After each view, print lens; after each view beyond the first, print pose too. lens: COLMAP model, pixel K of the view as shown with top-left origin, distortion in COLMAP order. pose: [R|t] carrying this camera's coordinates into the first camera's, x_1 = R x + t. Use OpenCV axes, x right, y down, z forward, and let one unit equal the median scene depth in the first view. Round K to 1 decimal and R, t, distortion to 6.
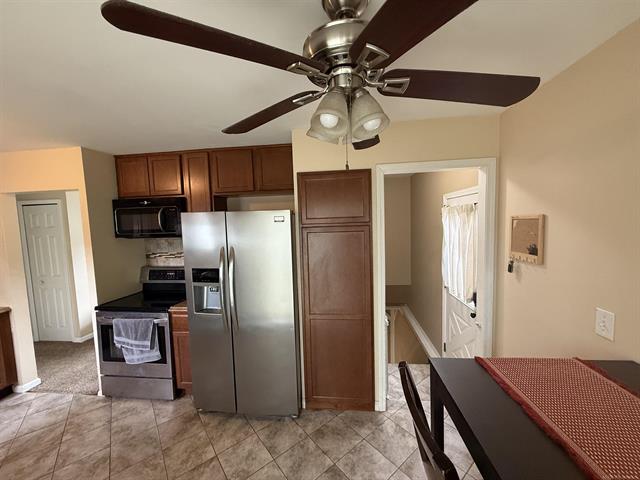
lens RADIAL K [[254.4, 0, 320.1], [0, 254.4, 240.2], [0, 0, 1]] dist [0.001111, -0.000828]
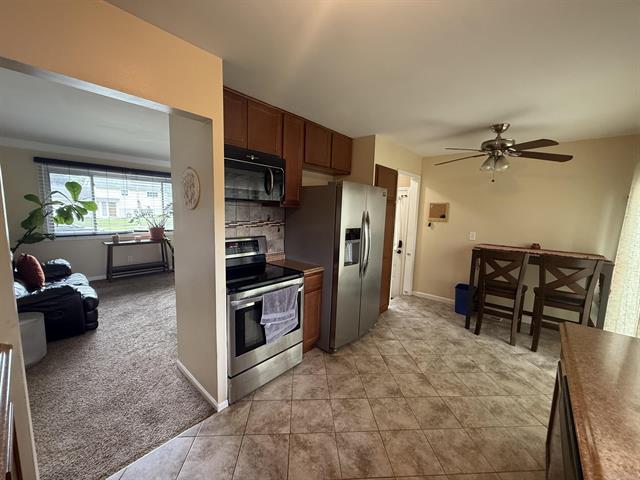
lens RADIAL K [[254.4, 0, 319.4], [0, 254.4, 239.8], [0, 0, 1]] dist [0.001111, -0.000828]
pose [[0.565722, -0.049146, 0.823130, -1.467151], [0.012401, 0.998617, 0.051100, 0.094687], [-0.824502, -0.018700, 0.565549, 0.404431]]
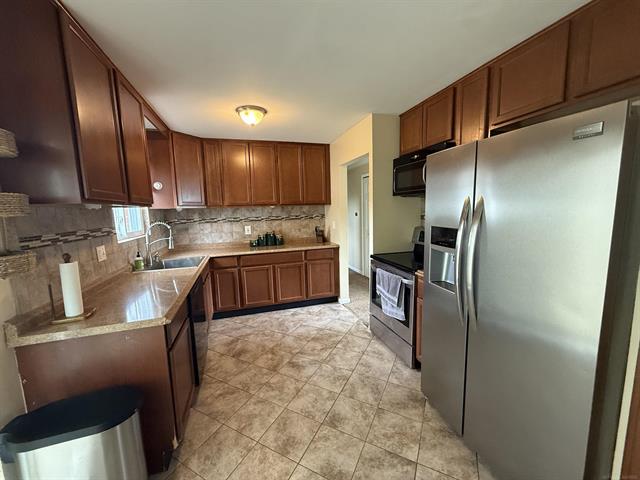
lens RADIAL K [[254.4, 0, 319.1], [0, 254.4, 240.1], [0, 0, 1]] dist [0.001111, -0.000828]
pose [[0.404261, 0.134591, -0.904687, 0.072546], [-0.054725, 0.990901, 0.122963, 0.071782], [0.913005, -0.000200, 0.407948, 0.337979]]
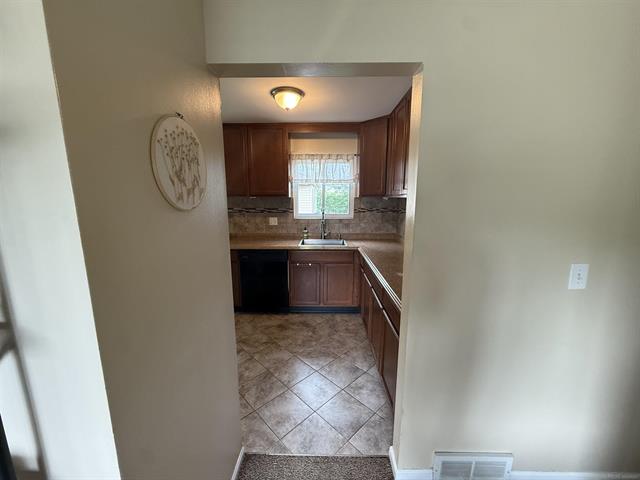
lens RADIAL K [[254.4, 0, 318.5], [0, 254.4, 239.8], [0, 0, 1]] dist [0.001111, -0.000828]
pose [[-0.995054, 0.050368, -0.085617, -1.162351], [0.027879, 0.968877, 0.245967, -0.018147], [0.095341, 0.242364, -0.965489, 1.681344]]
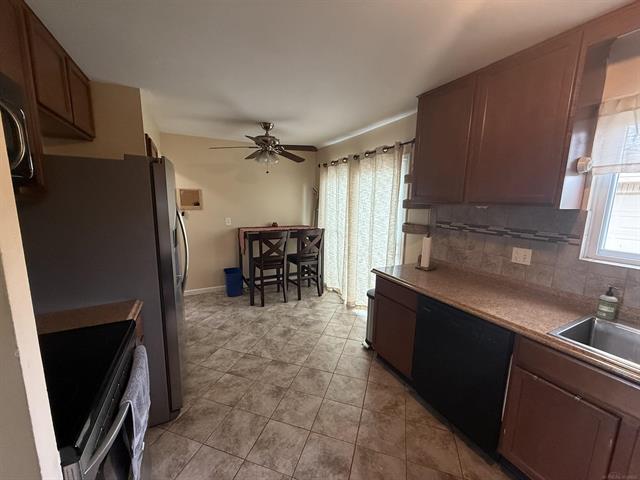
lens RADIAL K [[254.4, 0, 319.0], [0, 254.4, 239.6], [0, 0, 1]] dist [0.001111, -0.000828]
pose [[-0.550326, -0.105176, 0.828299, -1.333272], [0.065831, 0.983480, 0.168619, 0.031618], [-0.832351, 0.147324, -0.534311, 0.989725]]
